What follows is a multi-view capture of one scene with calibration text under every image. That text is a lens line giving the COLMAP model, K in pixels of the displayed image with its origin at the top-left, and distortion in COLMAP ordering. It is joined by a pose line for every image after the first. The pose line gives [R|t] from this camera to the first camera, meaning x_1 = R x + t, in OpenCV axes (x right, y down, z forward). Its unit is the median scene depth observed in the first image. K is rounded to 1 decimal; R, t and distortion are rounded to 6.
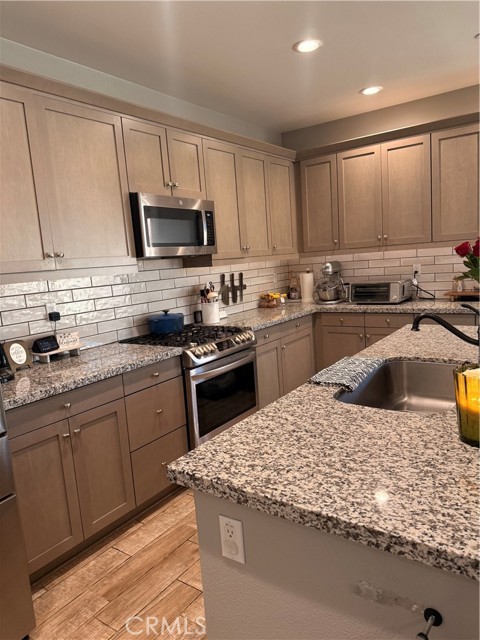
lens RADIAL K [[449.7, 0, 241.6], [0, 449.7, 320.3], [0, 0, 1]] dist [0.048765, -0.064452]
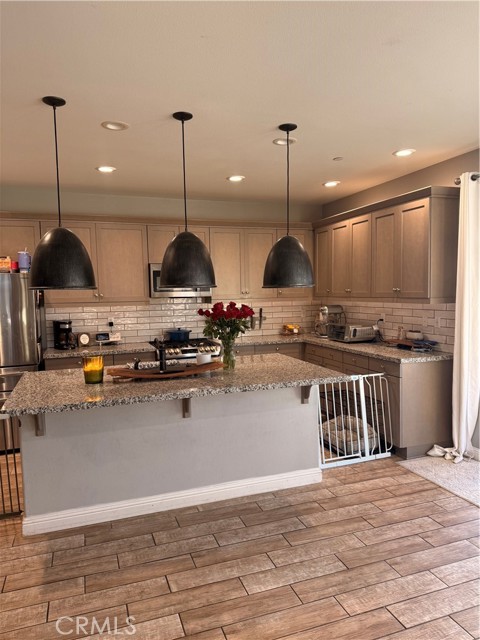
lens RADIAL K [[449.7, 0, 242.7], [0, 449.7, 325.2], [0, 0, 1]] dist [0.048765, -0.064452]
pose [[0.813694, 0.104429, -0.571837, 1.184954], [-0.120414, 0.992674, 0.009939, -0.091680], [0.568685, 0.060770, 0.820307, -0.307850]]
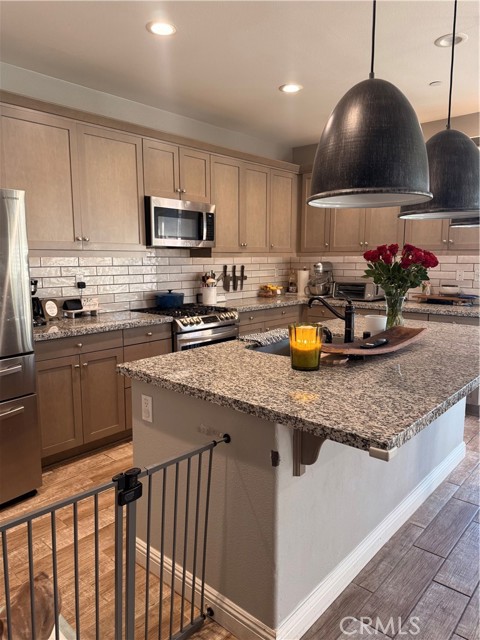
lens RADIAL K [[449.7, 0, 240.5], [0, 449.7, 314.6], [0, 0, 1]] dist [0.048765, -0.064452]
pose [[0.991286, 0.084473, -0.101080, 0.188586], [-0.085115, 0.996369, -0.002055, 0.039826], [0.100539, 0.010641, 0.994876, -0.270269]]
